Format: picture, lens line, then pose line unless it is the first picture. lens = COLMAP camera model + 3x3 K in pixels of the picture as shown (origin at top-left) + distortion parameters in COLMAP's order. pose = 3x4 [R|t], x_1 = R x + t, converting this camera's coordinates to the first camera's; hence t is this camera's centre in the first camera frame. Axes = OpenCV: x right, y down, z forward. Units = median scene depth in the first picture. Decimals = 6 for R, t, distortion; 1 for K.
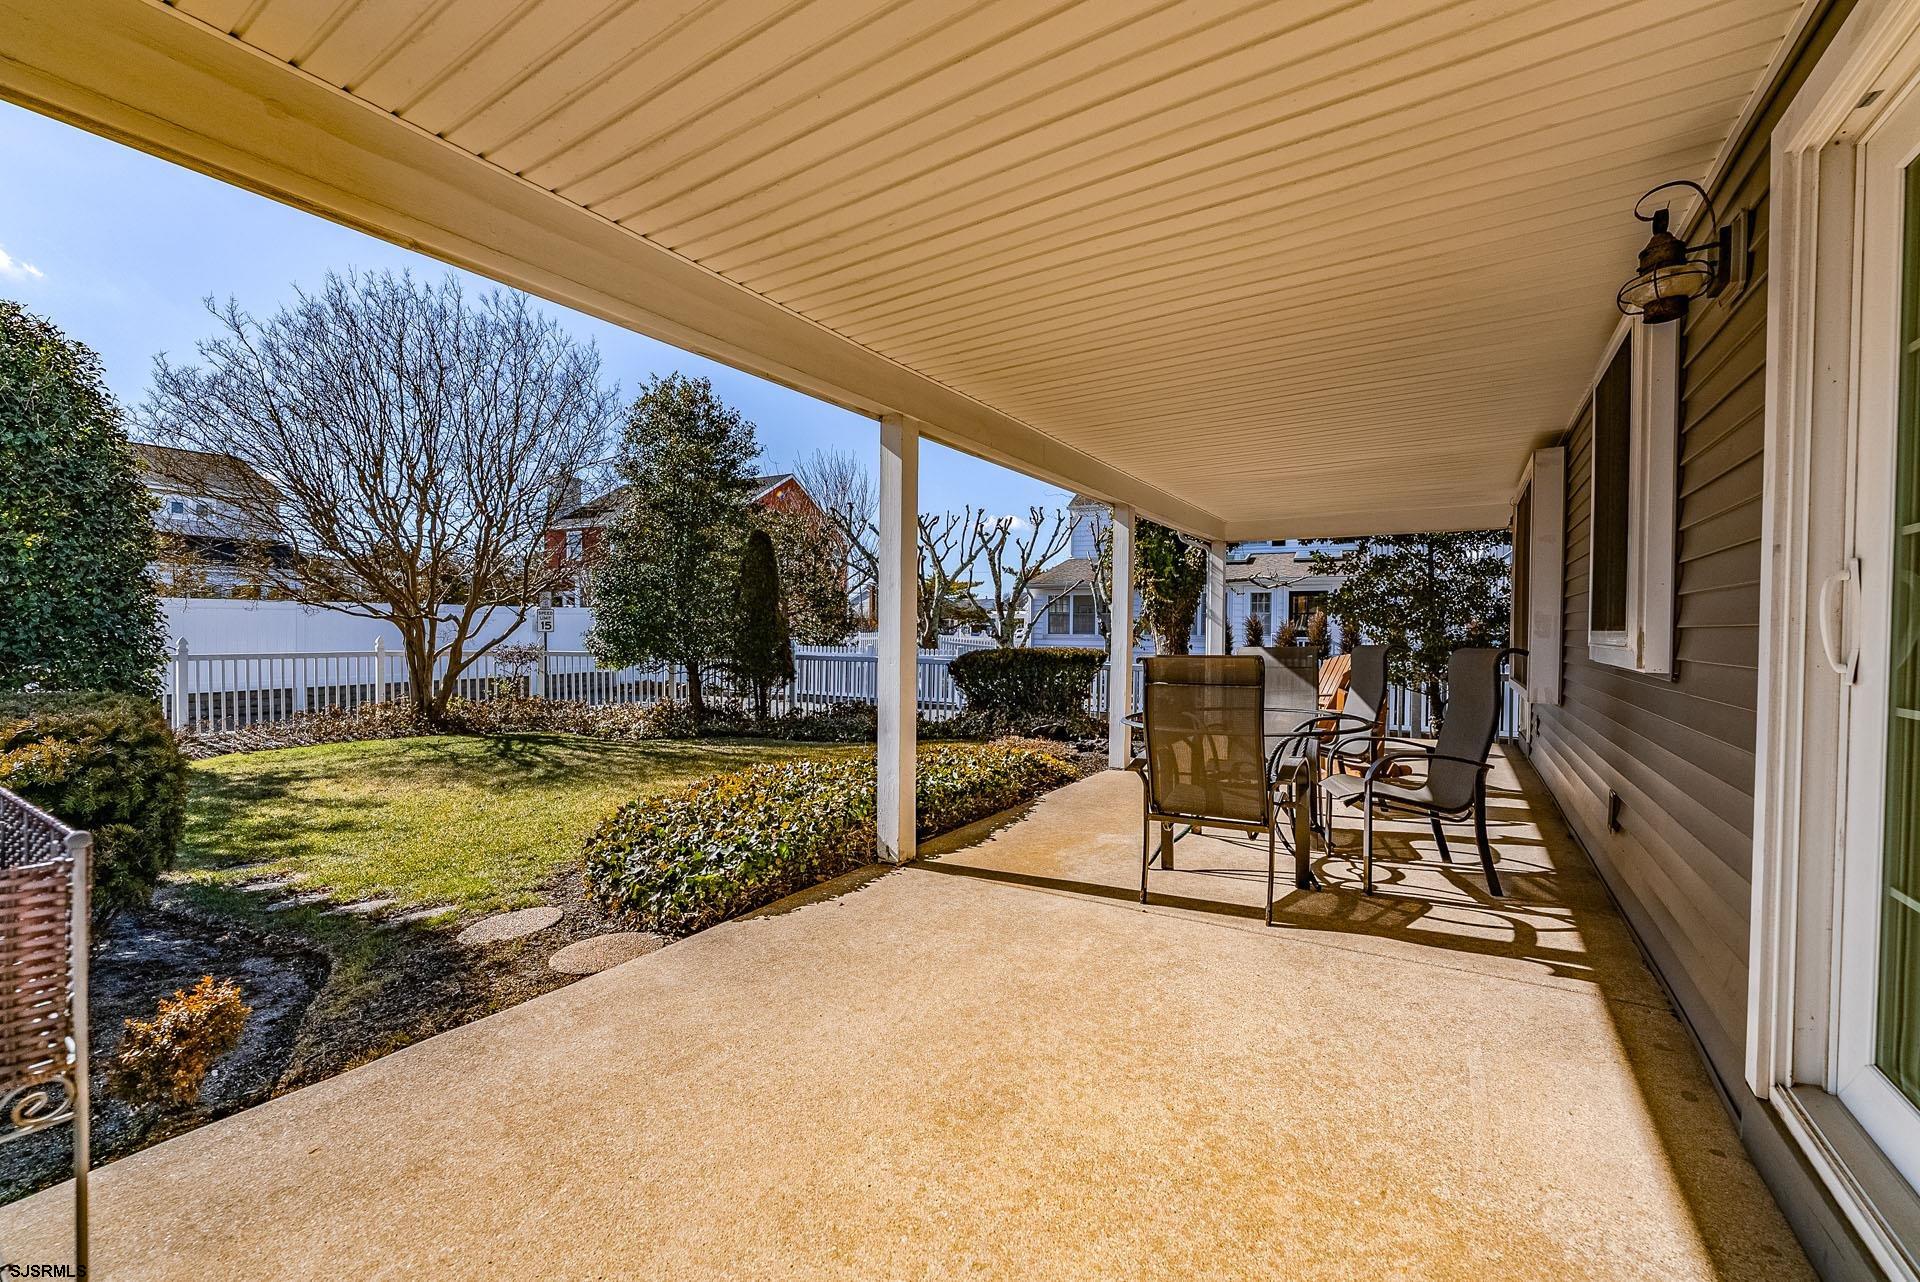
lens RADIAL K [[767.0, 0, 960.0], [0, 767.0, 641.0], [0, 0, 1]] dist [0.000914, -0.000045]
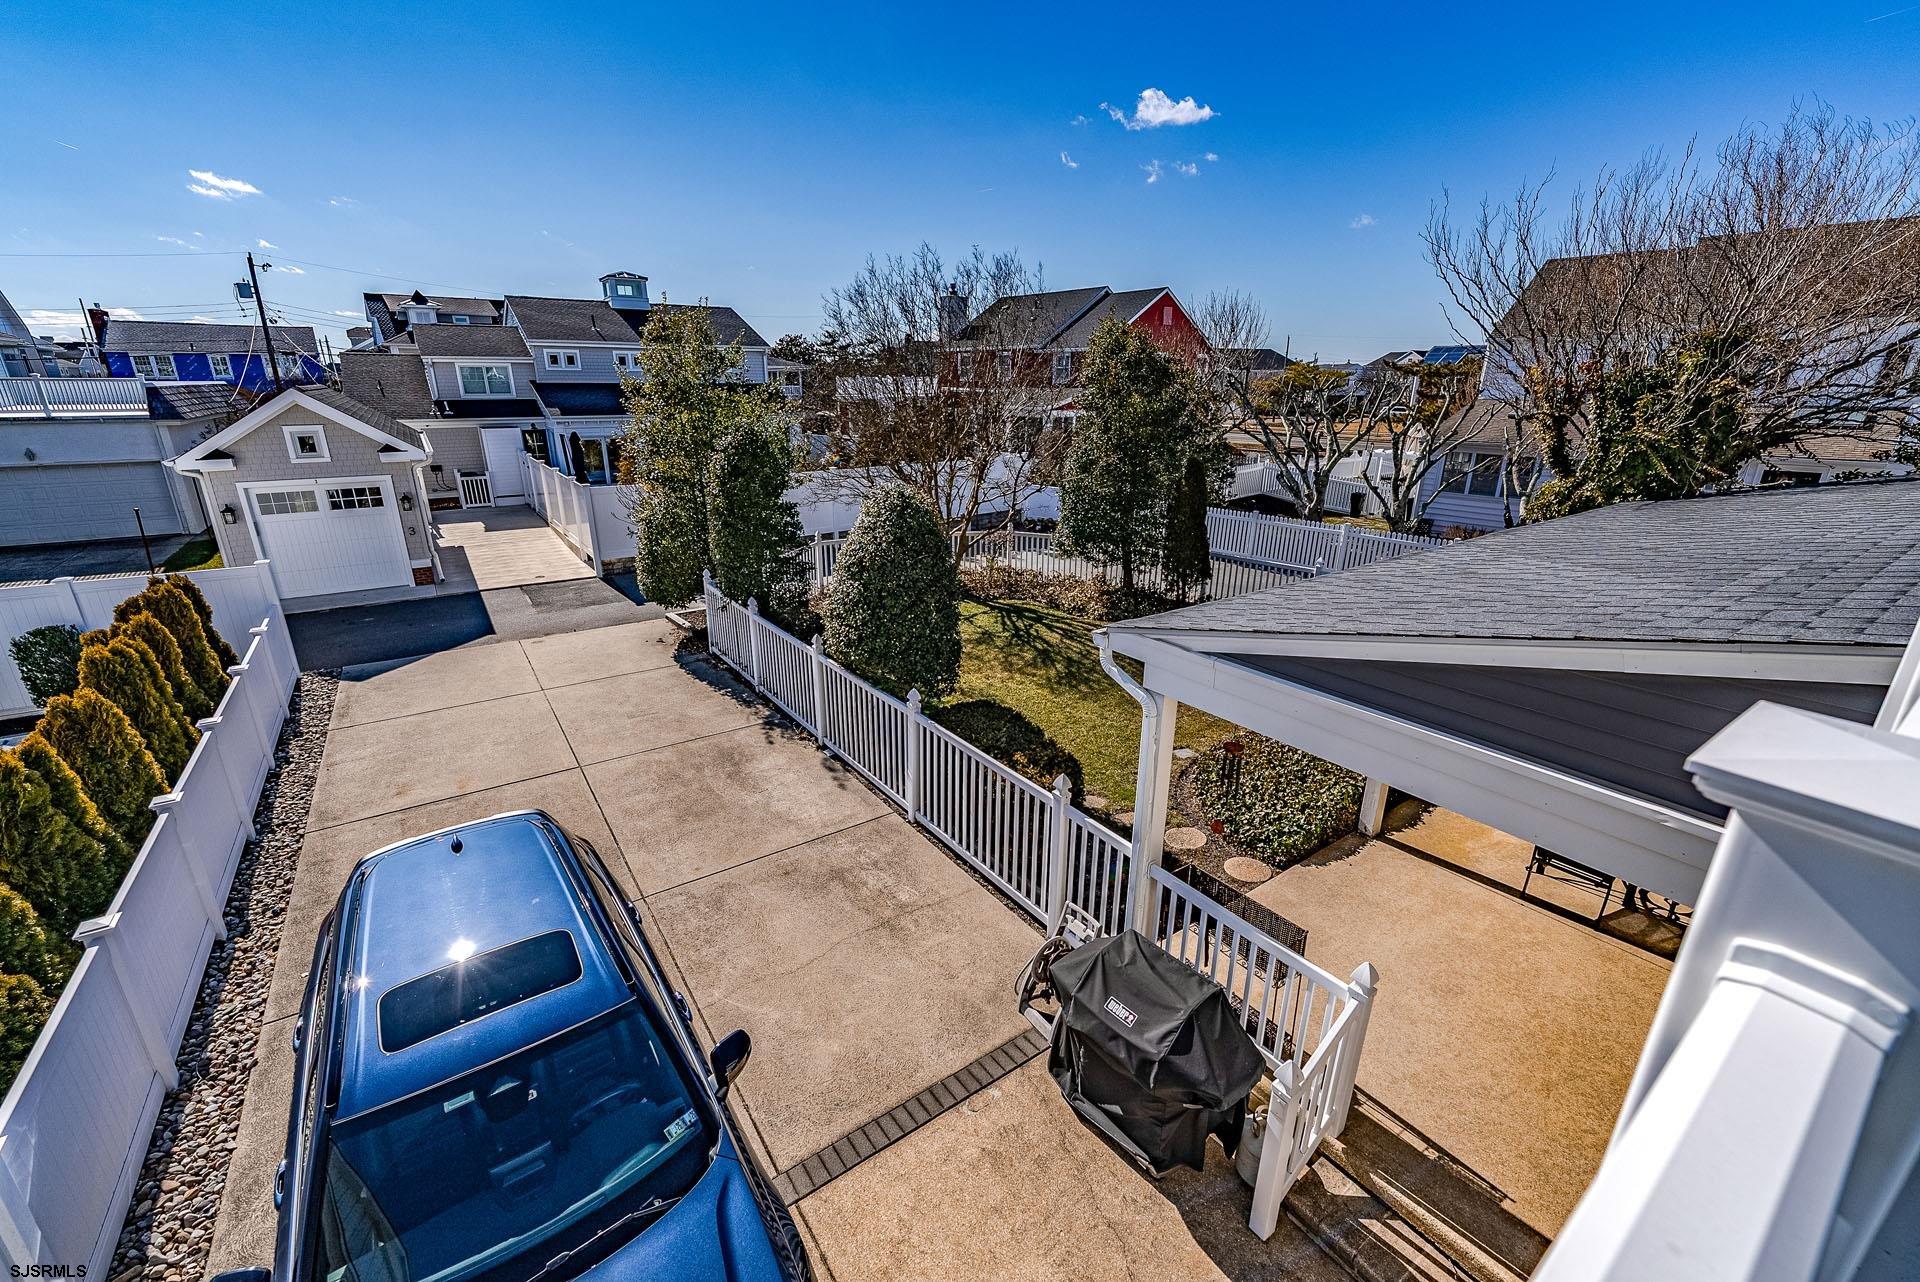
lens RADIAL K [[767.0, 0, 960.0], [0, 767.0, 641.0], [0, 0, 1]] dist [0.000914, -0.000045]
pose [[0.921034, 0.115039, -0.372105, -0.431627], [0.006001, 0.951080, 0.308887, -0.902119], [0.389435, -0.286728, 0.875287, -1.094772]]
